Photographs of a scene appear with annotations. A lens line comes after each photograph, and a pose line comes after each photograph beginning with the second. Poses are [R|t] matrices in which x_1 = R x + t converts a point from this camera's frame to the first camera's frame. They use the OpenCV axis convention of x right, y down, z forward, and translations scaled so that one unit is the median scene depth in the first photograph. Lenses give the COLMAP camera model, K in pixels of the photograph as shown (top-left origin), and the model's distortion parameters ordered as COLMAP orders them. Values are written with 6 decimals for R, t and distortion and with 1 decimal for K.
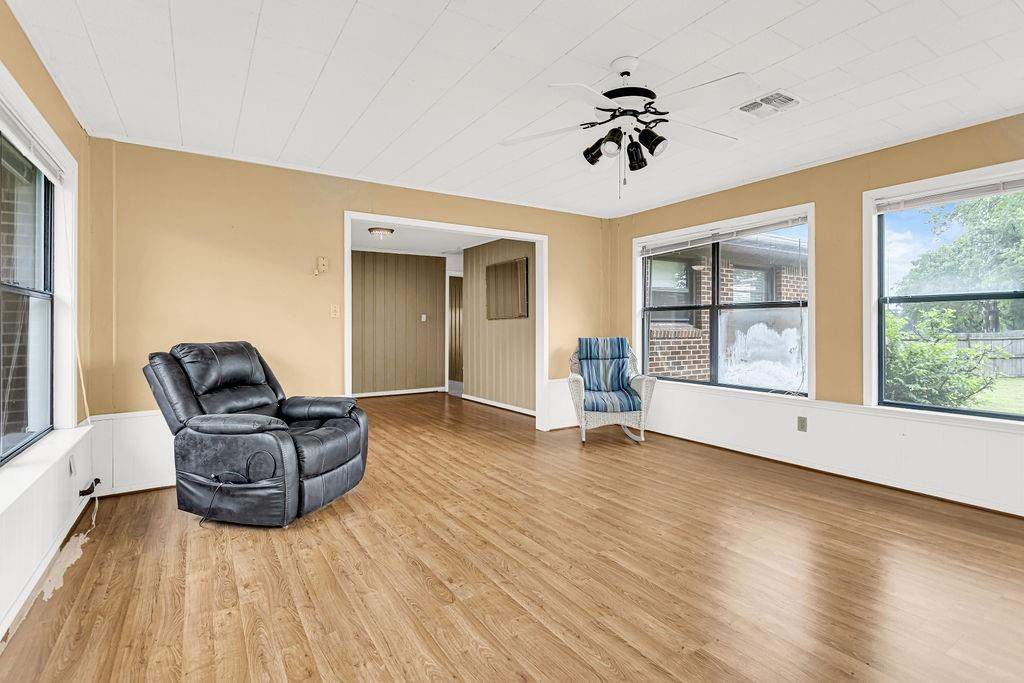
lens RADIAL K [[491.4, 0, 513.7], [0, 491.4, 333.2], [0, 0, 1]] dist [-0.002481, 0.000653]
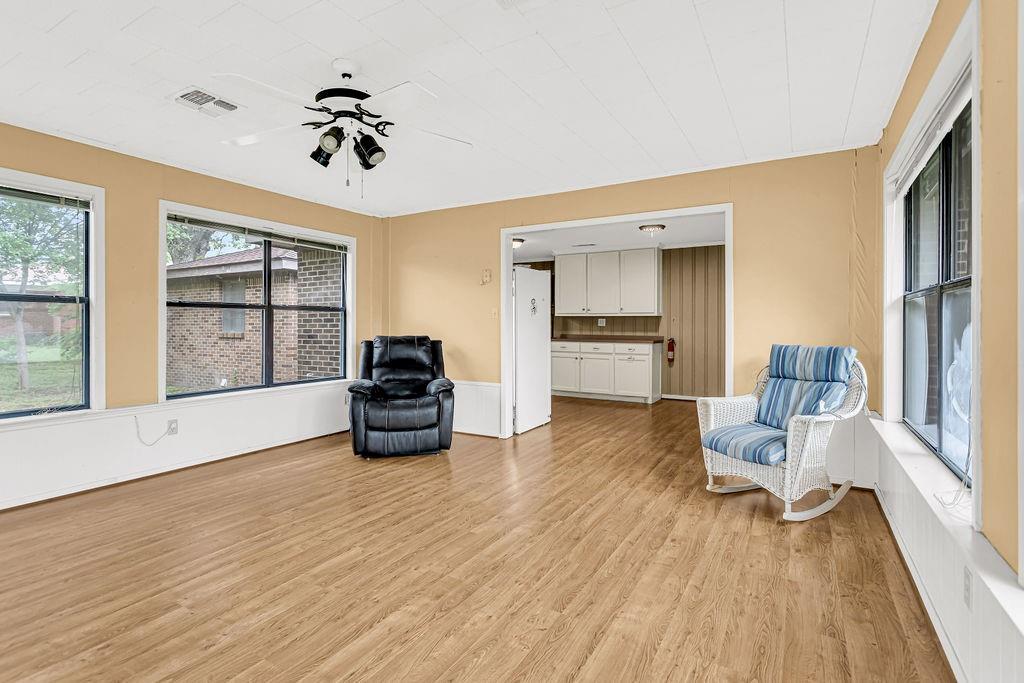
lens RADIAL K [[491.4, 0, 511.7], [0, 491.4, 330.7], [0, 0, 1]] dist [-0.002481, 0.000653]
pose [[0.448309, 0.014157, -0.893766, 1.026530], [-0.016874, 0.999830, 0.007374, -0.016092], [0.893719, 0.011775, 0.448472, 0.684026]]
